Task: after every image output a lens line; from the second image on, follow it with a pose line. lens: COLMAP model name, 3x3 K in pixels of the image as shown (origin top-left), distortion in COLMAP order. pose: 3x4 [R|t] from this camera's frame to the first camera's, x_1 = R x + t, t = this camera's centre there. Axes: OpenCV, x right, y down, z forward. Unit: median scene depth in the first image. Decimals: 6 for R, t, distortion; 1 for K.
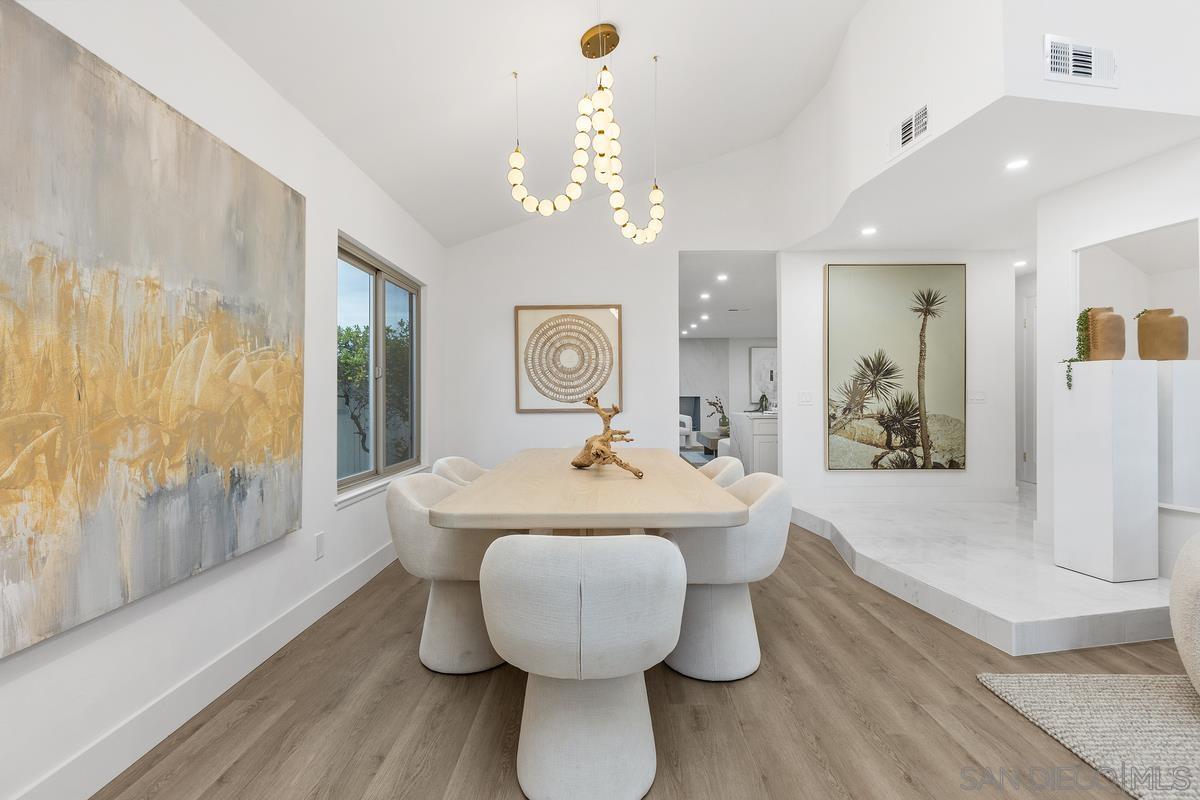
lens RADIAL K [[548.4, 0, 600.0], [0, 548.4, 400.0], [0, 0, 1]] dist [0.019375, 0.000151]
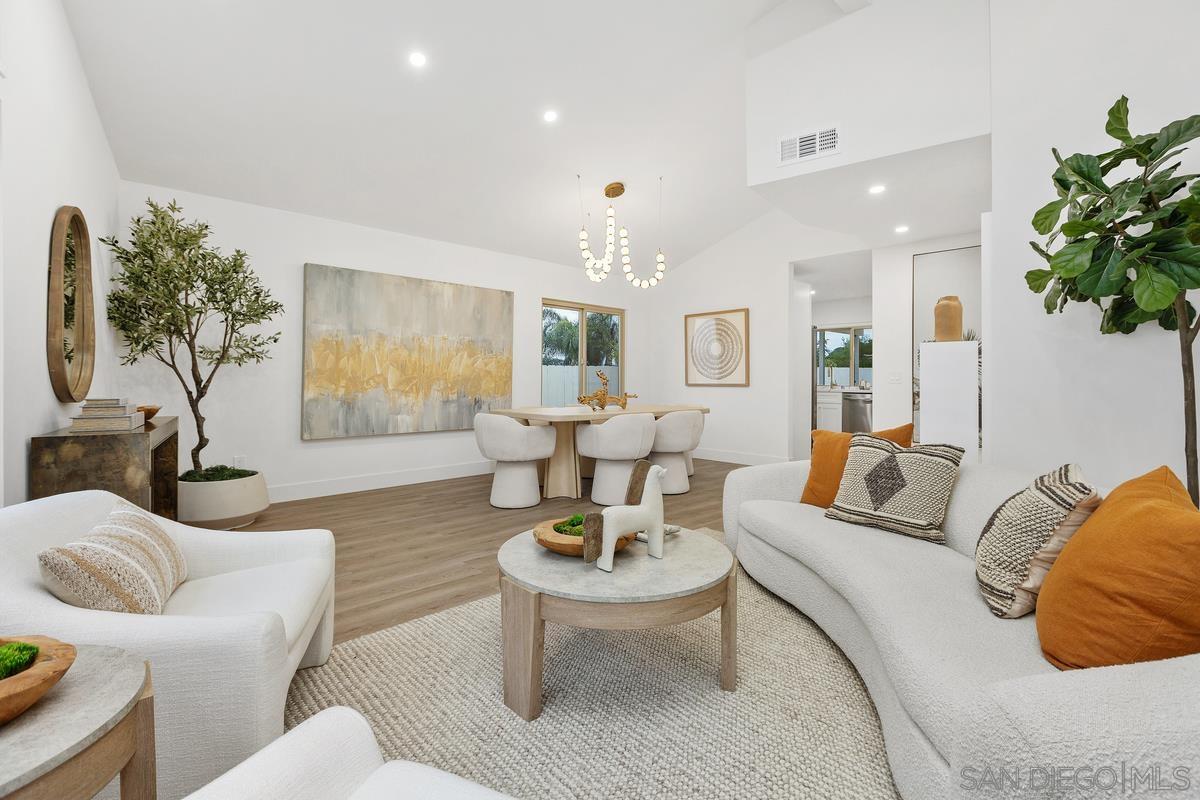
lens RADIAL K [[548.4, 0, 600.0], [0, 548.4, 400.0], [0, 0, 1]] dist [0.019375, 0.000151]
pose [[0.688767, 0.035011, -0.724137, 1.844850], [-0.013538, 0.999280, 0.035438, 0.027180], [0.724857, -0.014605, 0.688745, -0.502133]]
